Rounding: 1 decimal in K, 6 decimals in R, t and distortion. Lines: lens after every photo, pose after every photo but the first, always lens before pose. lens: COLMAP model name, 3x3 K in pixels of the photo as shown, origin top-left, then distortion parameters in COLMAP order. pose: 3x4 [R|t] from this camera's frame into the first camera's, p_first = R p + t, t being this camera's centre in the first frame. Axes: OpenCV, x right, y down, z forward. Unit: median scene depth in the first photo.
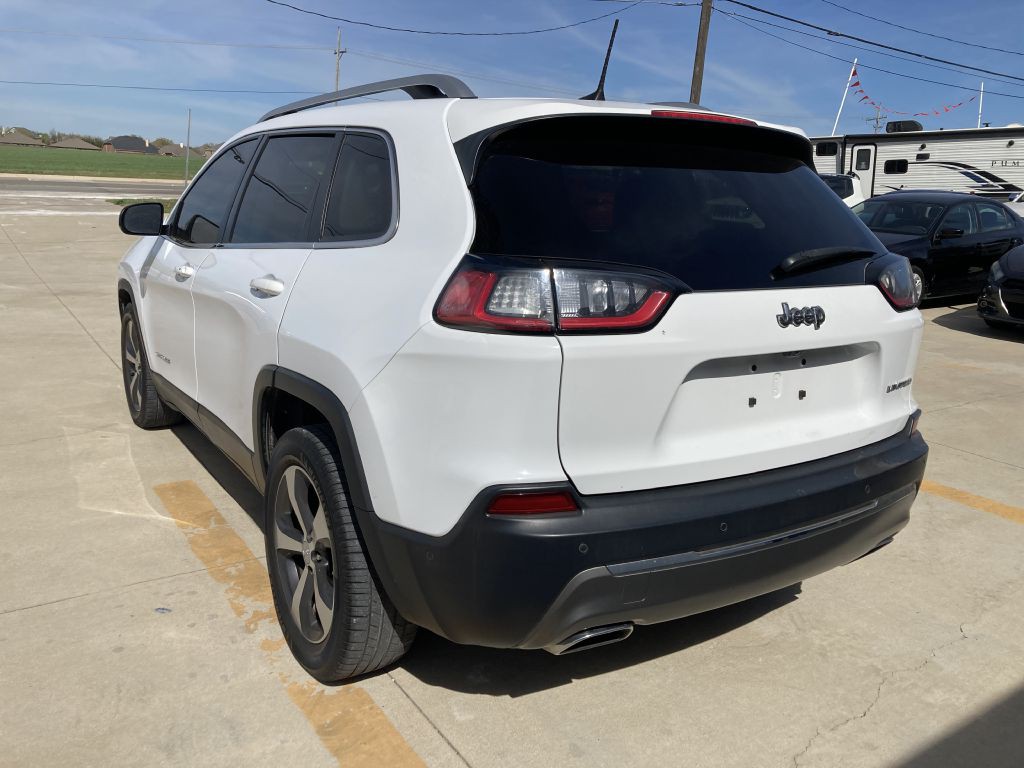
lens RADIAL K [[840.5, 0, 512.0], [0, 840.5, 384.0], [0, 0, 1]] dist [0.017783, -0.003931]
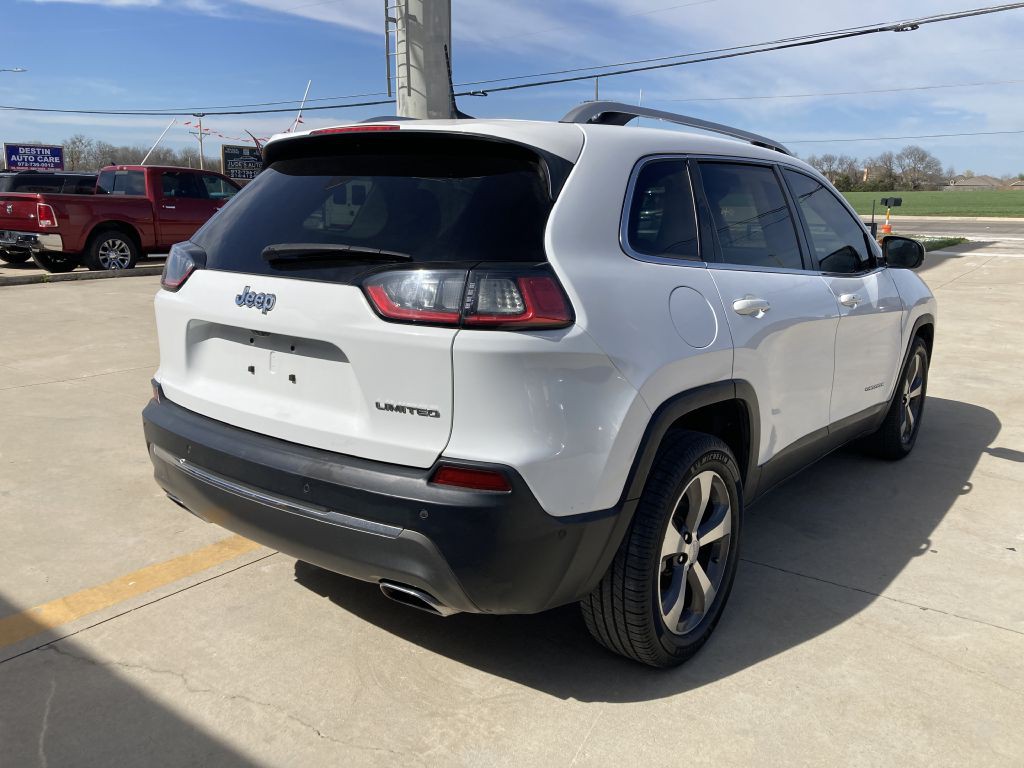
lens RADIAL K [[836.6, 0, 491.9], [0, 836.6, 384.4], [0, 0, 1]] dist [0.018756, 0.001092]
pose [[0.329598, 0.171957, -0.928330, 1.386916], [-0.221417, 0.969930, 0.101049, -0.141379], [0.917791, 0.172242, 0.357761, 0.825753]]
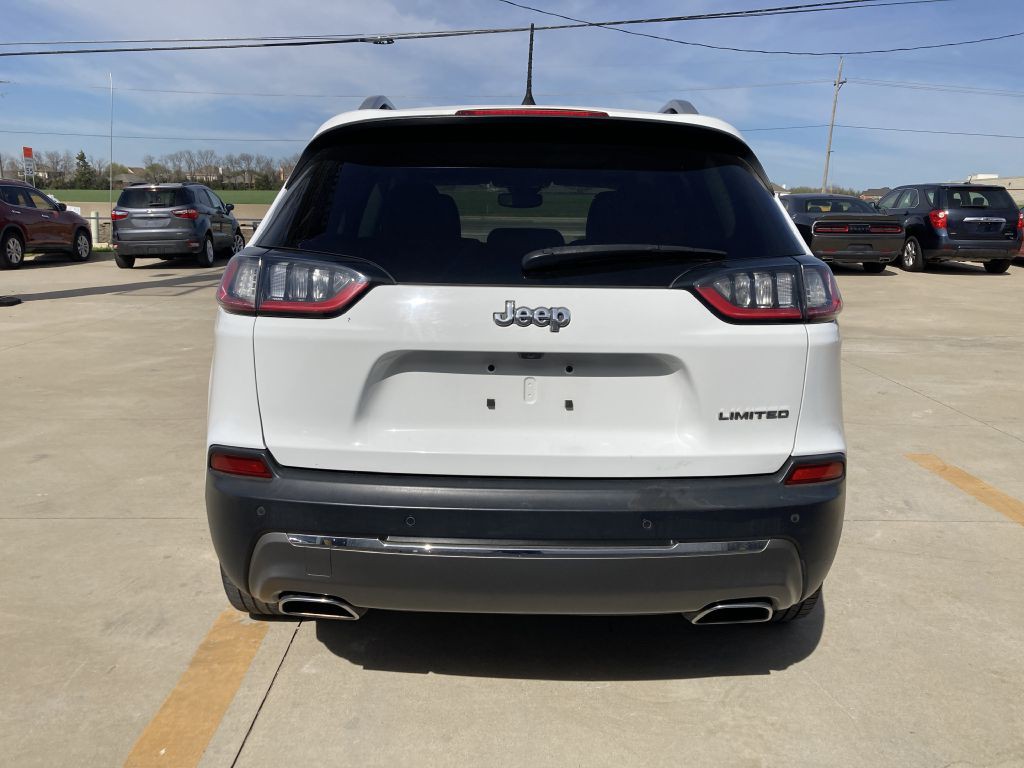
lens RADIAL K [[840.5, 0, 512.0], [0, 840.5, 384.0], [0, 0, 1]] dist [0.017783, -0.003931]
pose [[0.843007, 0.087240, -0.530781, 0.748658], [-0.108812, 0.994017, -0.009442, 0.004718], [0.526782, 0.065715, 0.847456, 0.187986]]
